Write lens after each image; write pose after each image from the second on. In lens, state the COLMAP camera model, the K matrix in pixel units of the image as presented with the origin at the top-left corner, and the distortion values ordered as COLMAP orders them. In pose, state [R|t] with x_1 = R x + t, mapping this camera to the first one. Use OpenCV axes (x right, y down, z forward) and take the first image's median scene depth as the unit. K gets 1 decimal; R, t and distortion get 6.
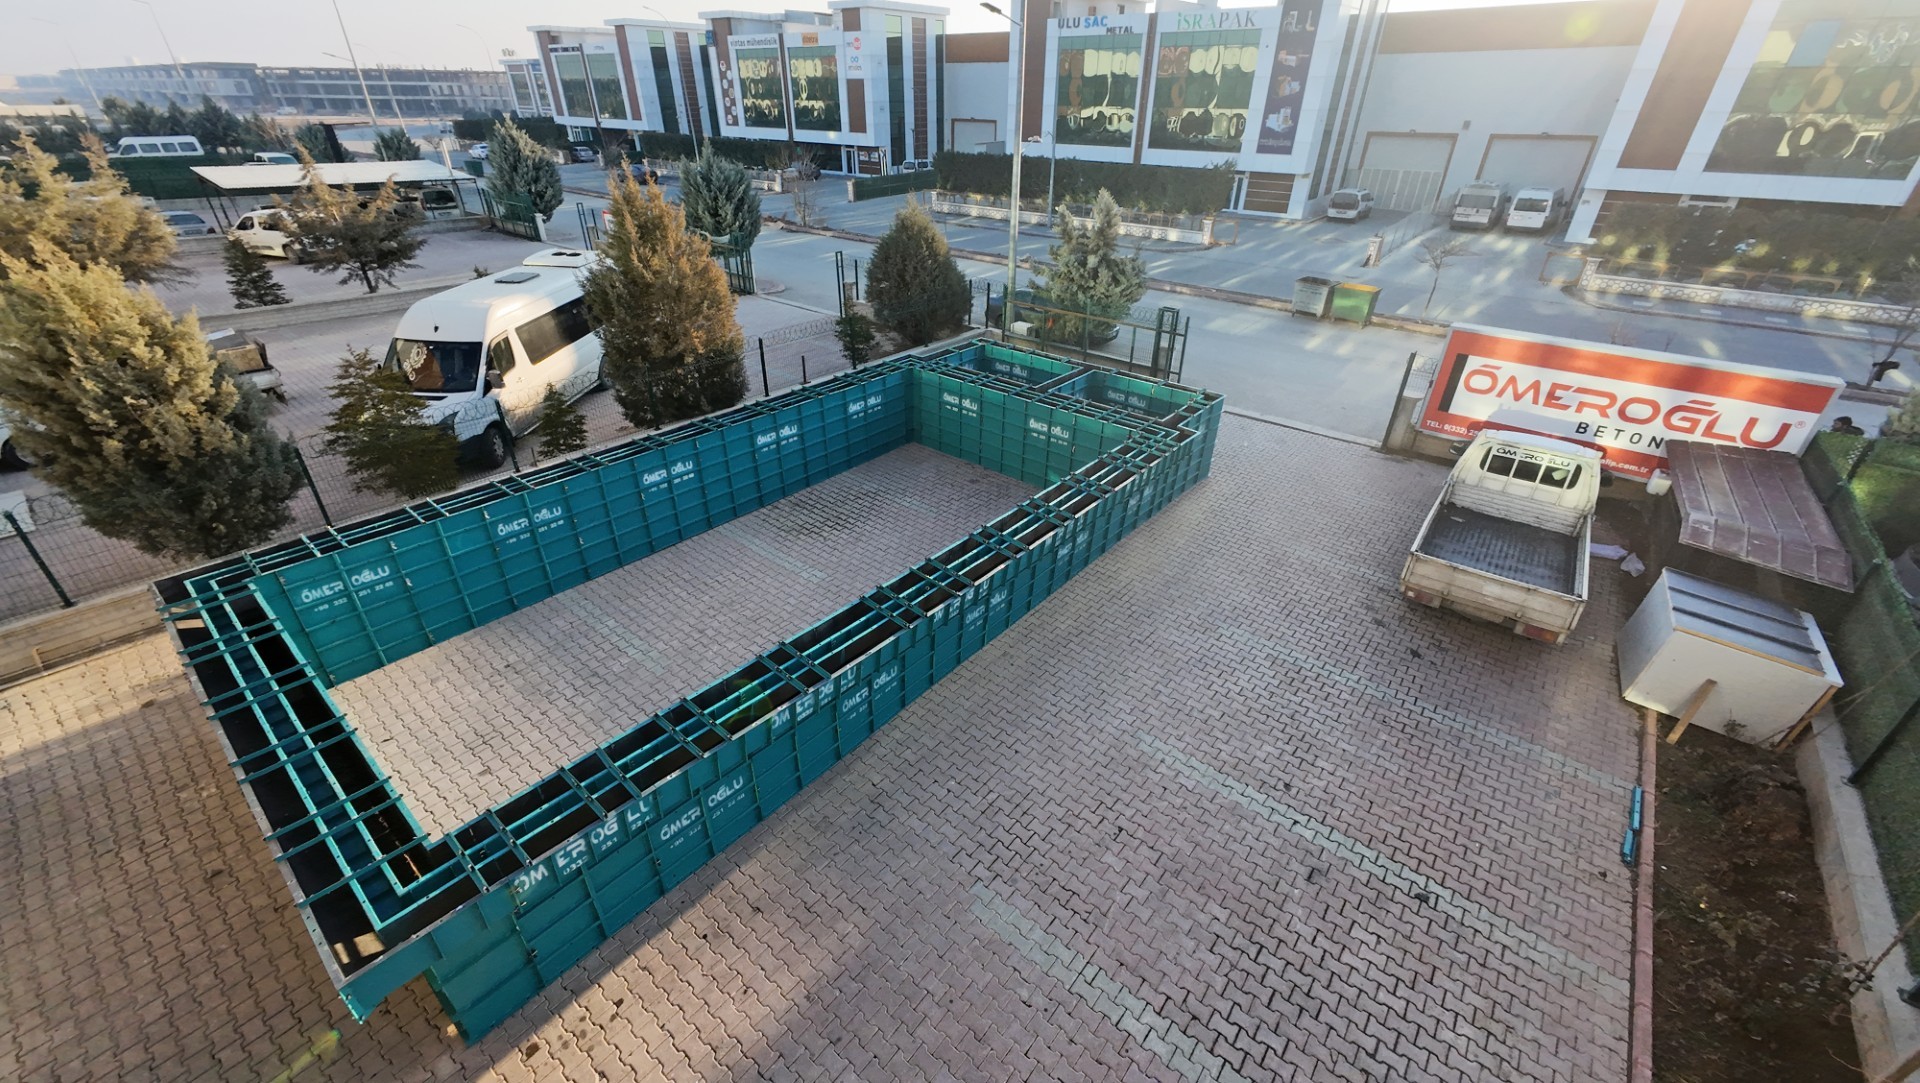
lens RADIAL K [[740.0, 0, 961.8], [0, 740.0, 538.2], [0, 0, 1]] dist [0.007041, -0.001632]
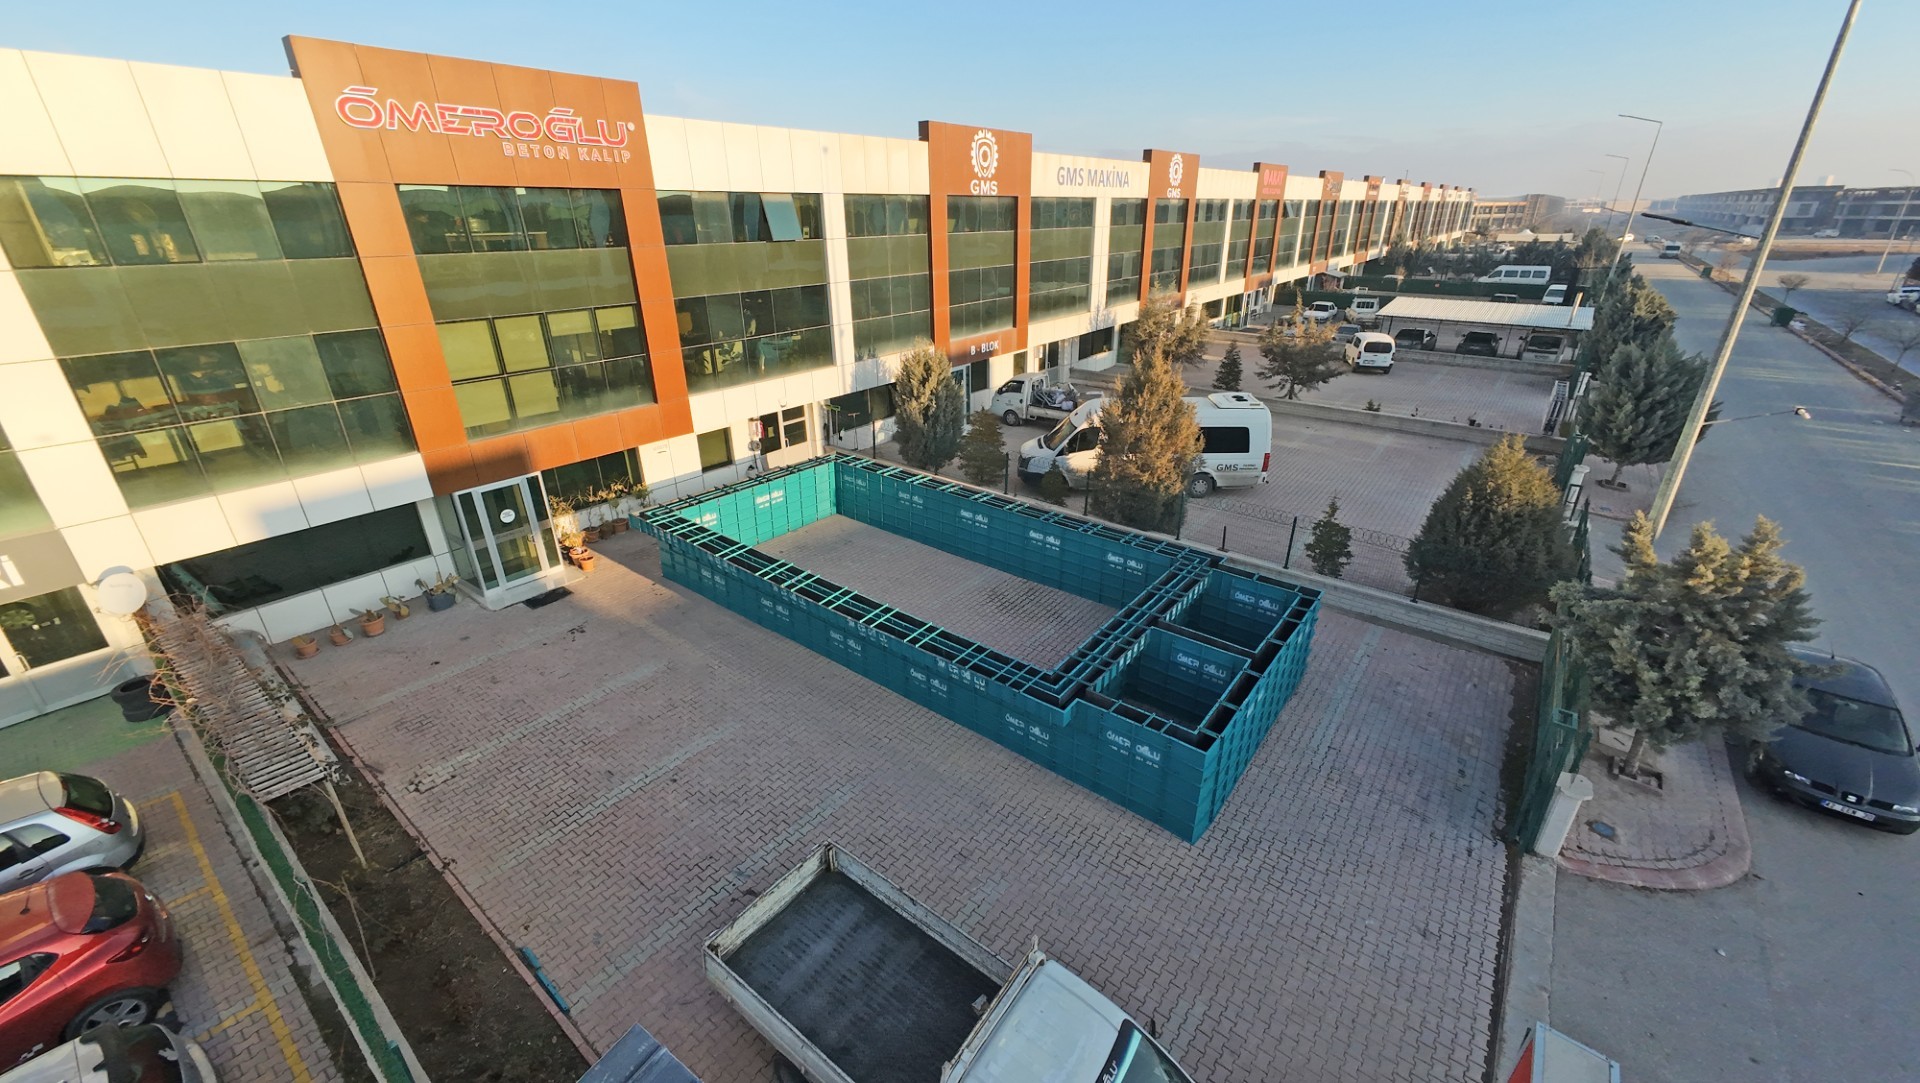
lens RADIAL K [[740.0, 0, 961.2], [0, 740.0, 538.9], [0, 0, 1]] dist [0.007041, -0.001632]
pose [[0.028019, 0.394211, -0.918593, 0.954979], [-0.503151, 0.799614, 0.327805, -0.488013], [0.863744, 0.453006, 0.220752, 0.553567]]
